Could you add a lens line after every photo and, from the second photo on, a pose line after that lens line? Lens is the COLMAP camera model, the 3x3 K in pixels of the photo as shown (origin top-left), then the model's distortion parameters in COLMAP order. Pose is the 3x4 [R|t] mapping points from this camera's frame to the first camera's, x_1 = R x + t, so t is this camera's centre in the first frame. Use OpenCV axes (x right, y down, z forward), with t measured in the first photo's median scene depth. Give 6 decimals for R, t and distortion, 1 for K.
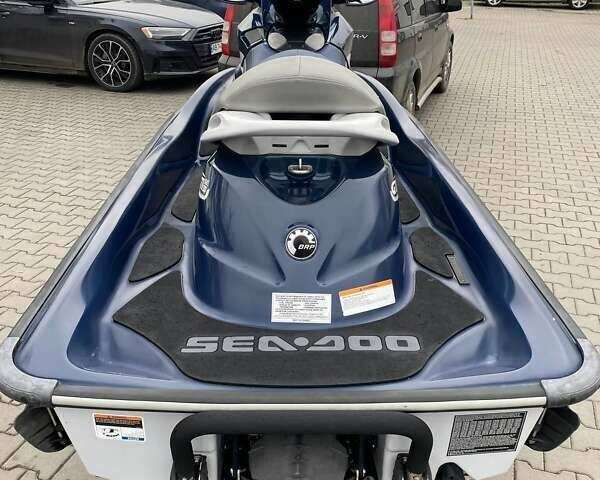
lens RADIAL K [[605.4, 0, 286.0], [0, 605.4, 240.6], [0, 0, 1]] dist [0.124203, -0.257104]
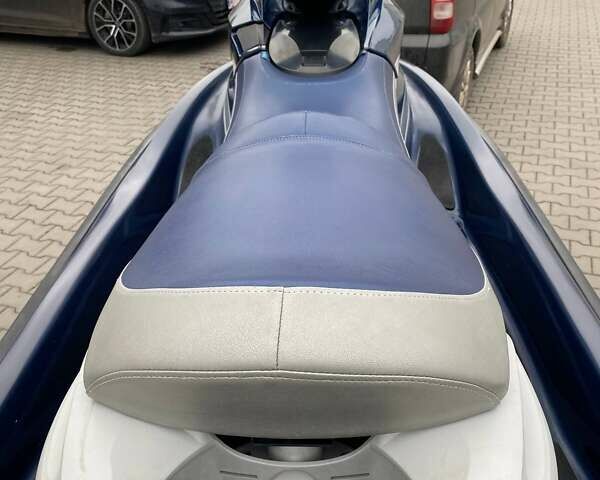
lens RADIAL K [[605.4, 0, 286.0], [0, 605.4, 240.6], [0, 0, 1]] dist [0.124203, -0.257104]
pose [[0.998261, -0.007063, -0.058525, 0.009552], [0.012638, 0.995356, 0.095434, -0.078776], [0.057579, -0.096008, 0.993714, 0.148567]]
